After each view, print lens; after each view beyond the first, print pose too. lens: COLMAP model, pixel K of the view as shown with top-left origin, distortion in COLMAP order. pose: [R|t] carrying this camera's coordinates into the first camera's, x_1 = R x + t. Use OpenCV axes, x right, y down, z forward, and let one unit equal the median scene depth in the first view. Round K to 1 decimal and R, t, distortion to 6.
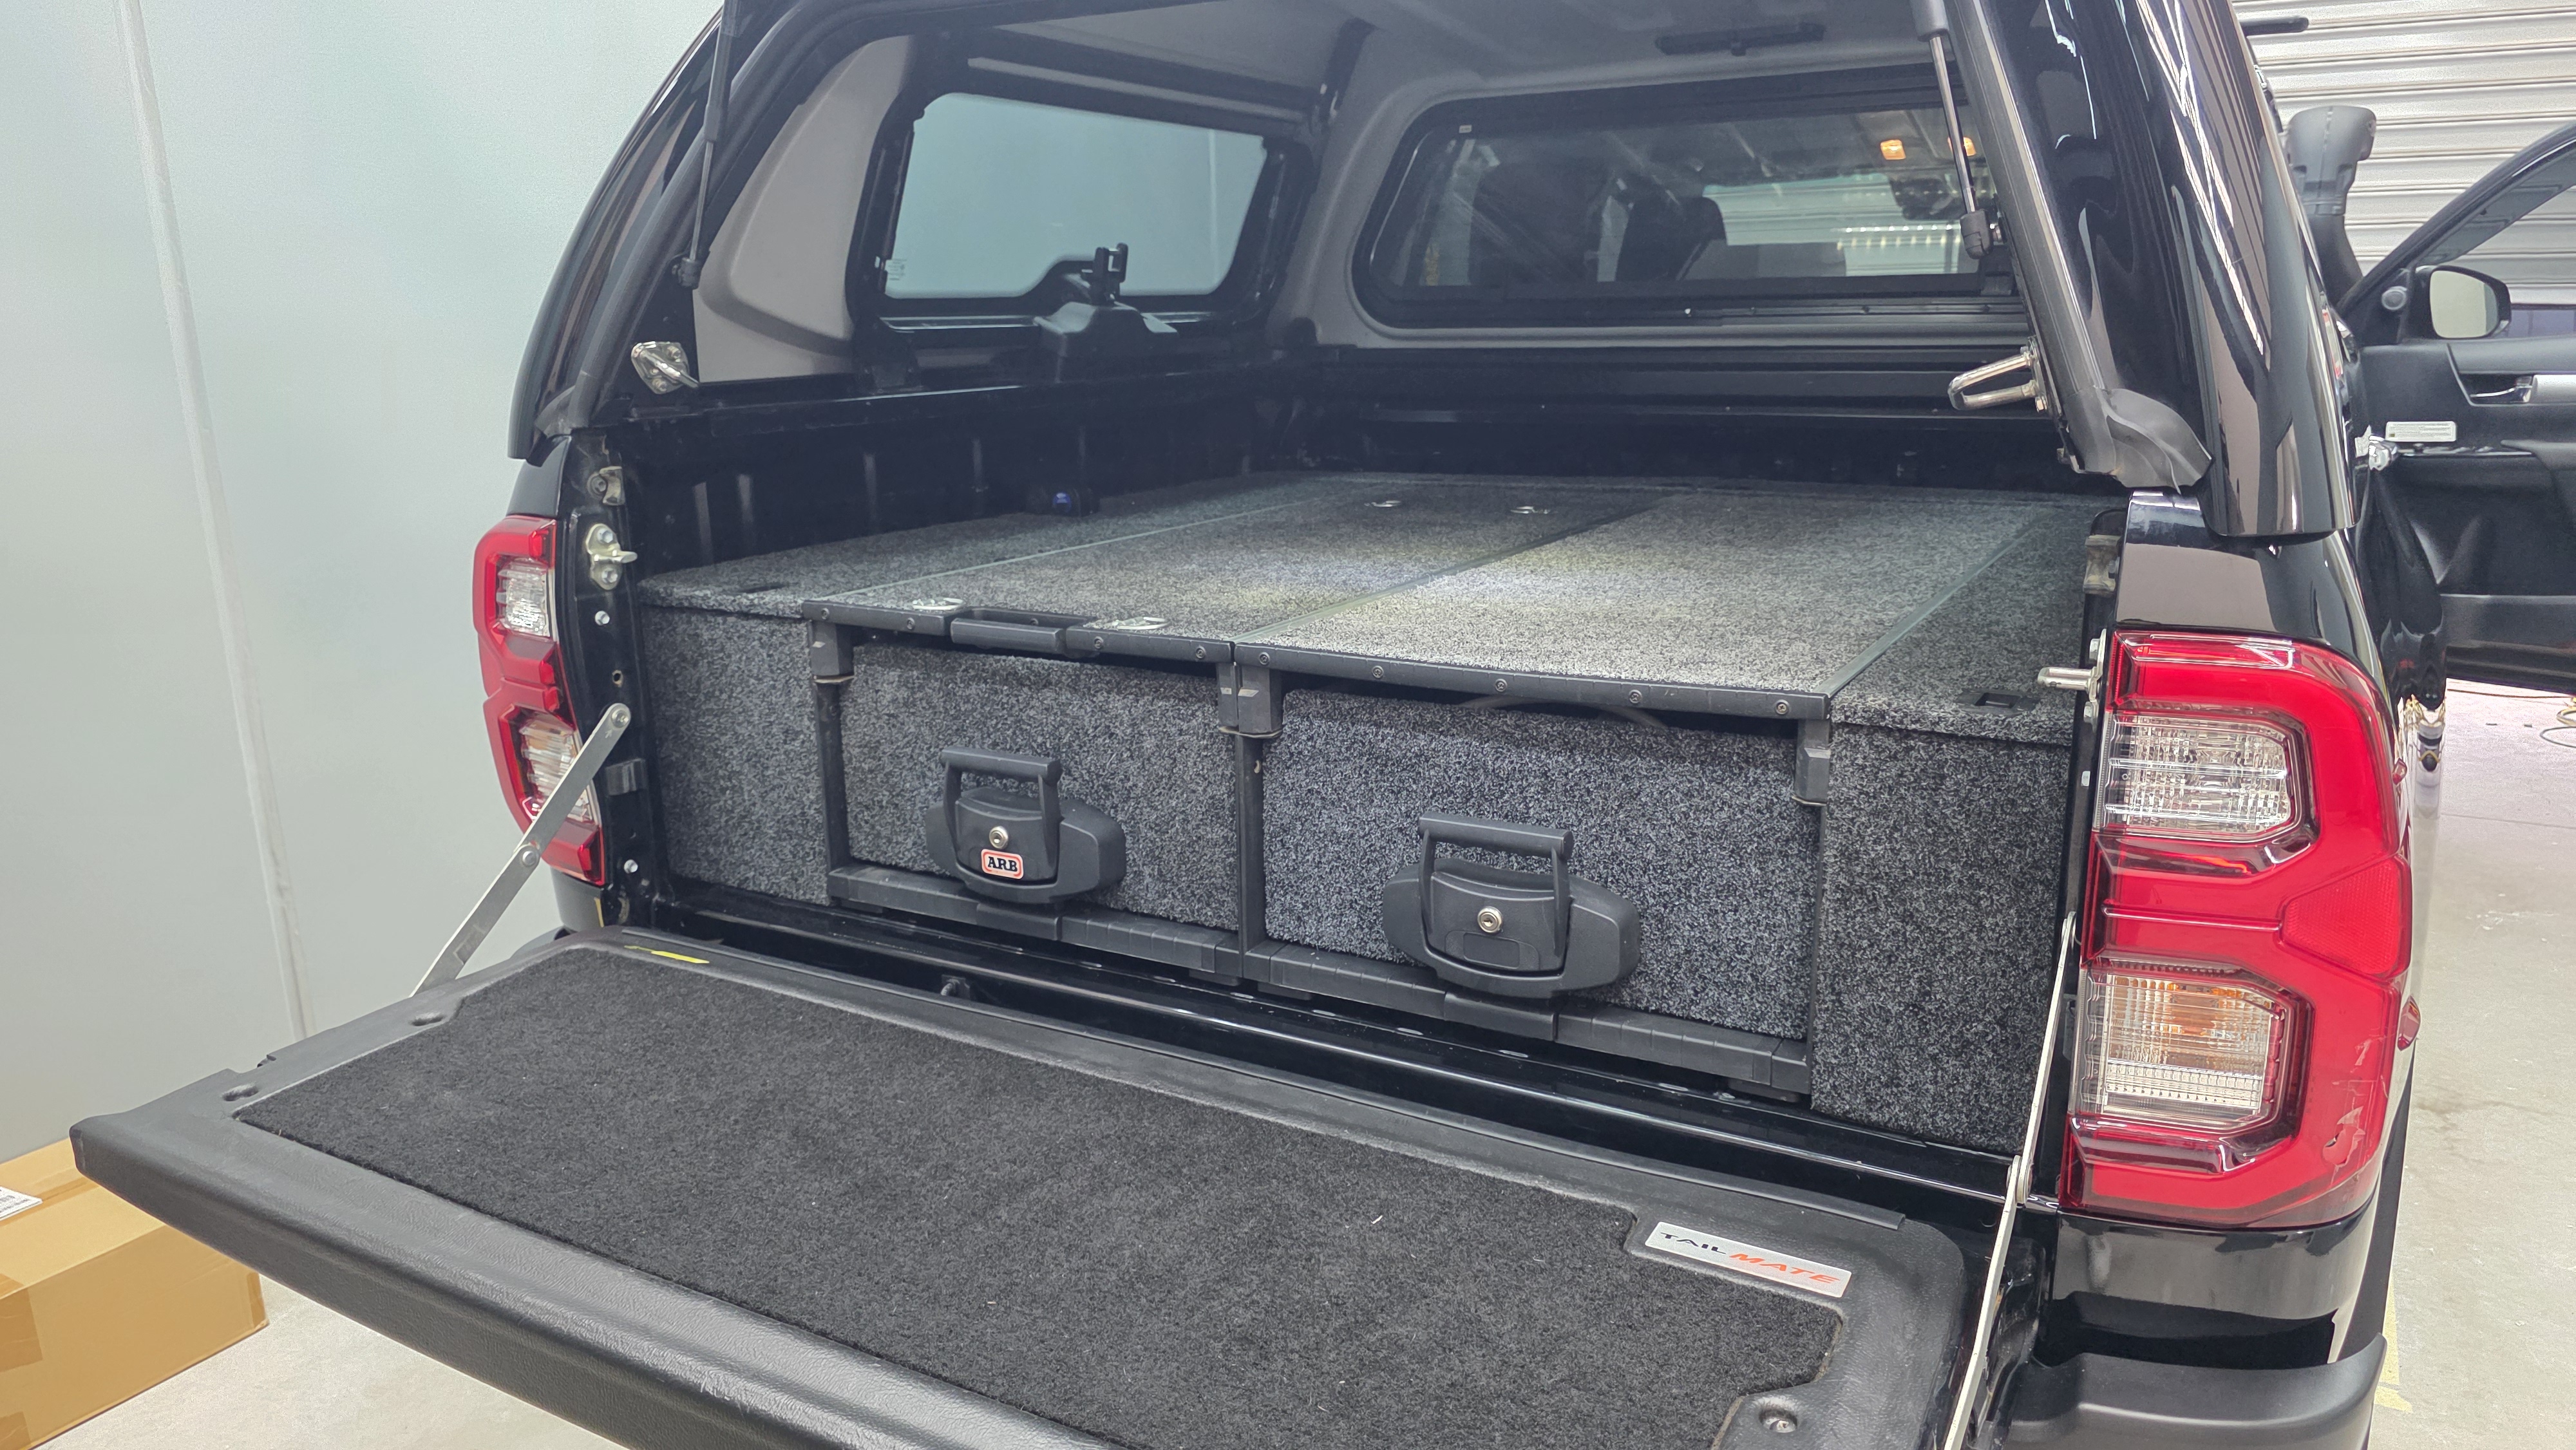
lens RADIAL K [[1759.2, 0, 1301.8], [0, 1759.2, 735.4], [0, 0, 1]] dist [0.003642, -0.025100]
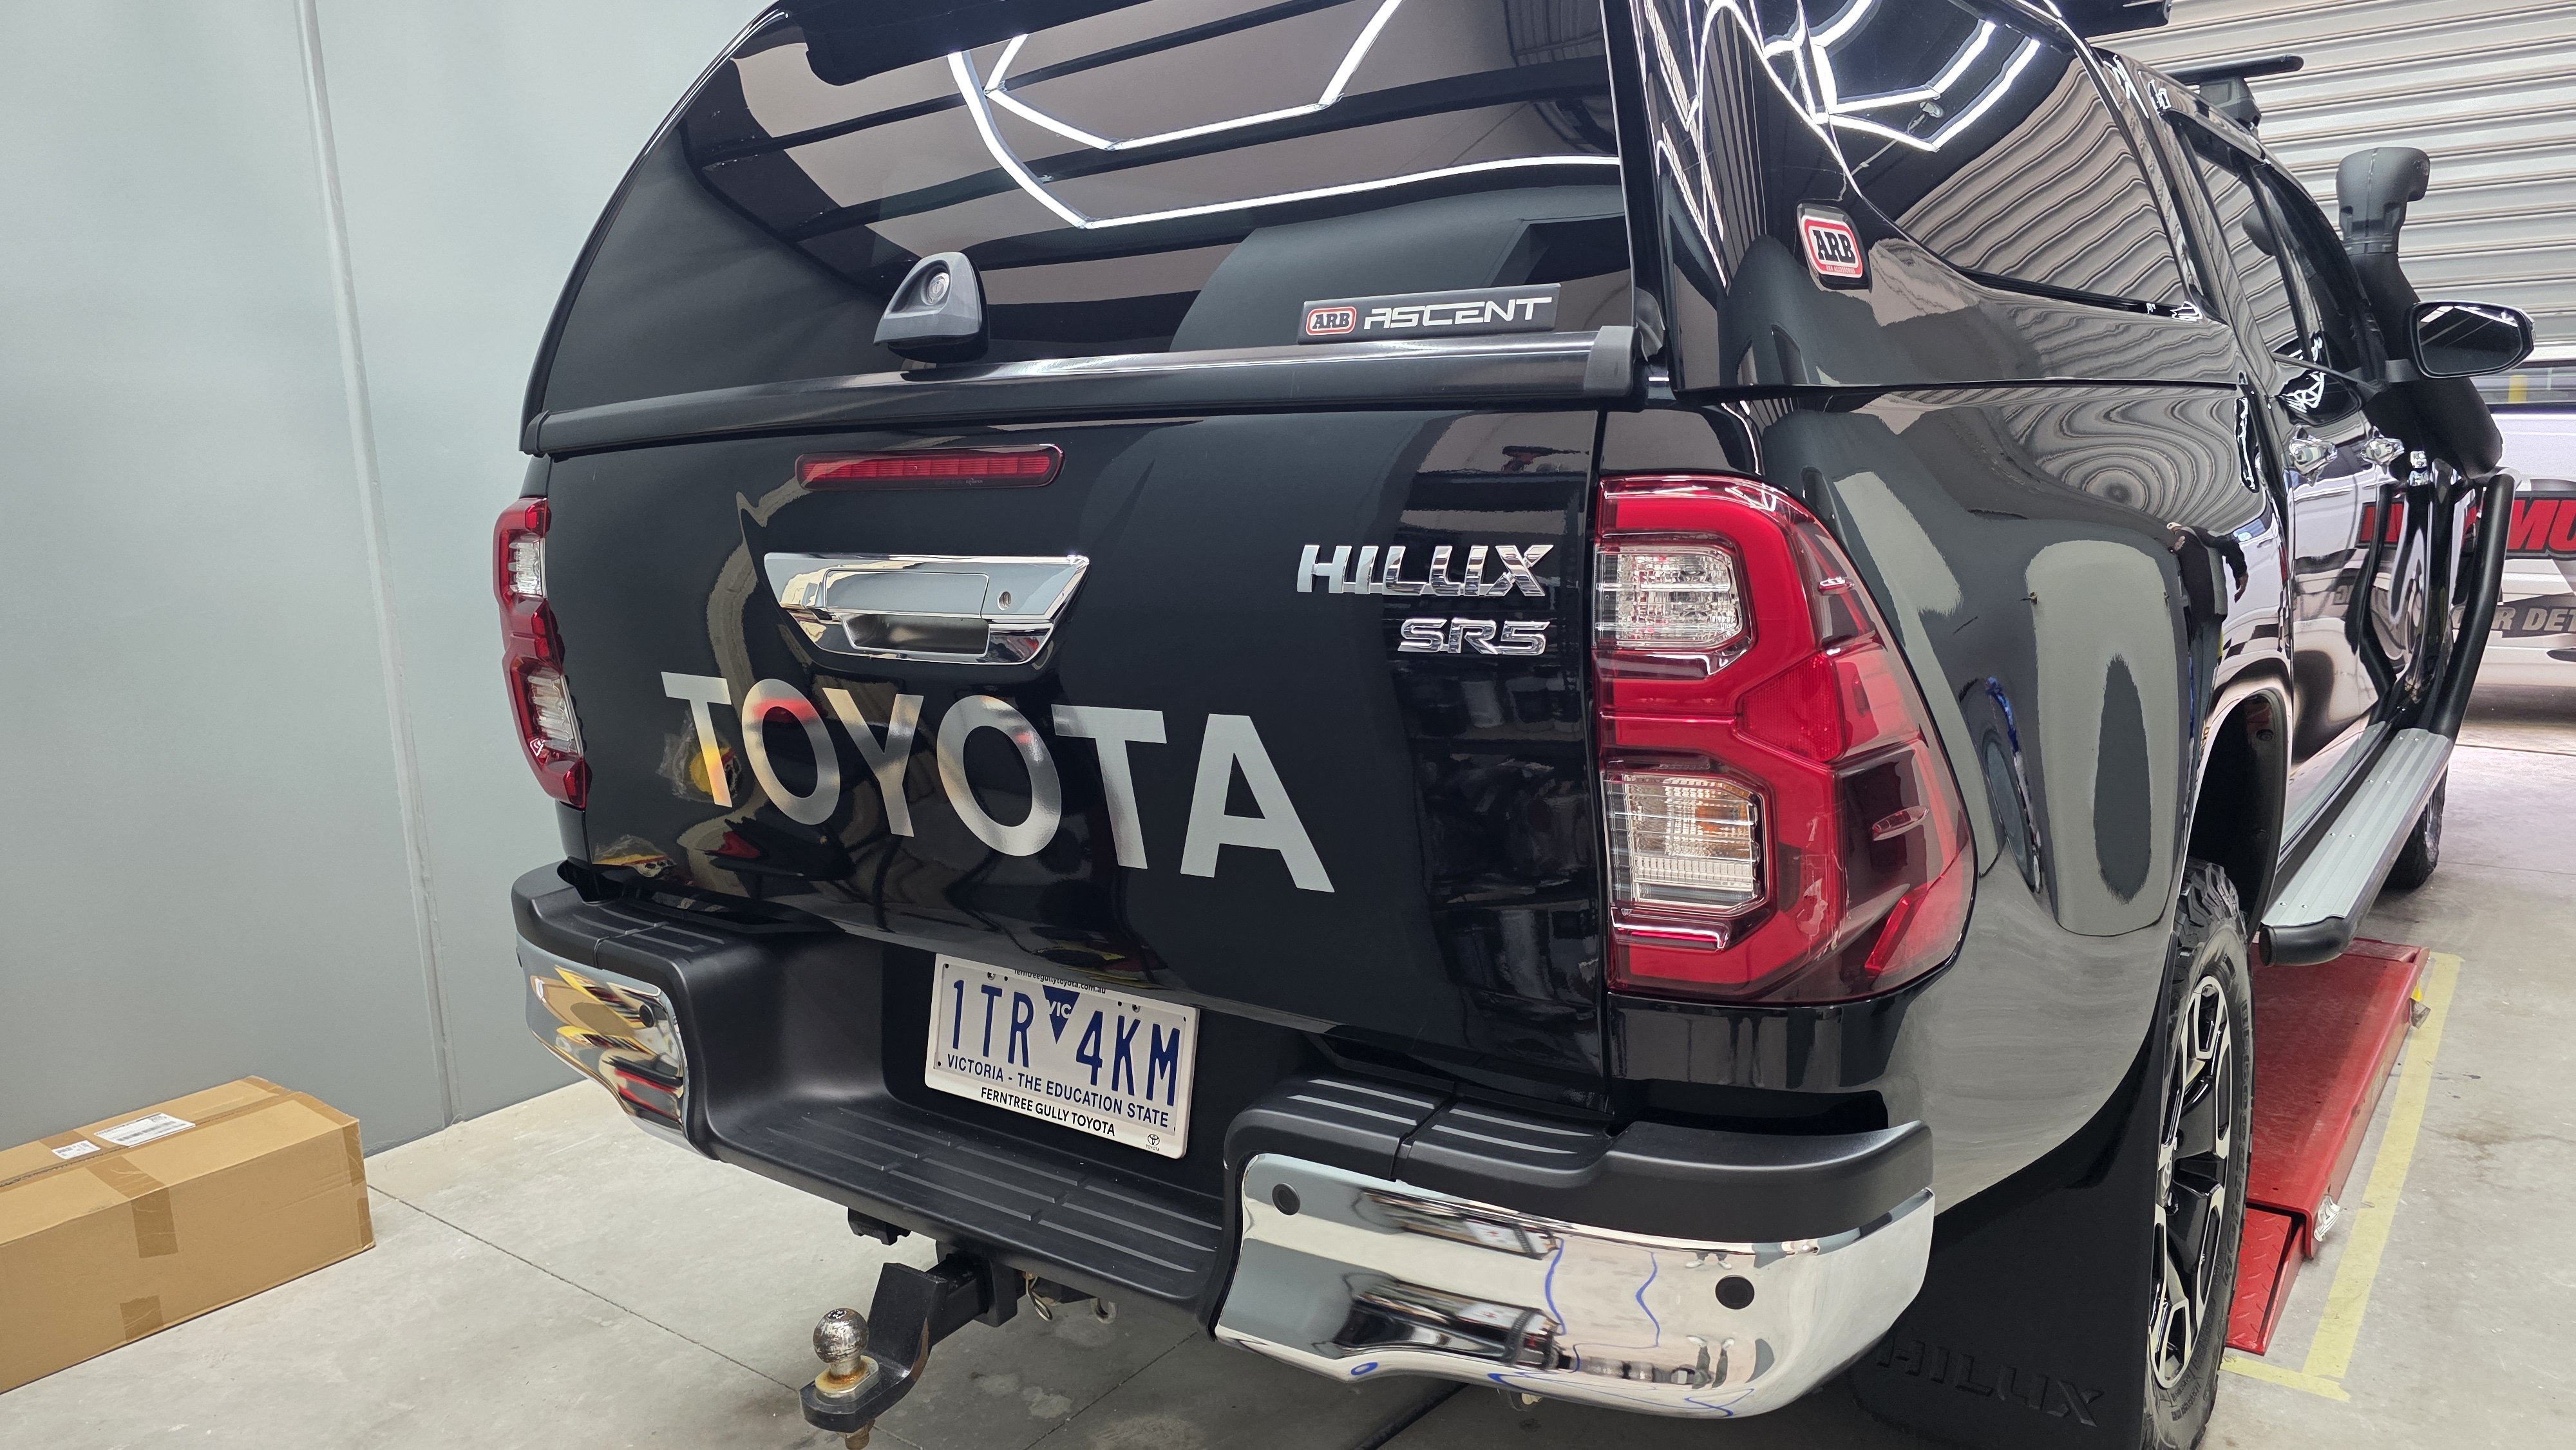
lens RADIAL K [[1759.2, 0, 1283.5], [0, 1759.2, 715.2], [0, 0, 1]] dist [0.003642, -0.025100]
pose [[0.989880, -0.002444, -0.141885, 0.236809], [-0.009298, 0.996586, -0.082036, 0.114708], [0.141601, 0.082525, 0.986478, -0.112188]]
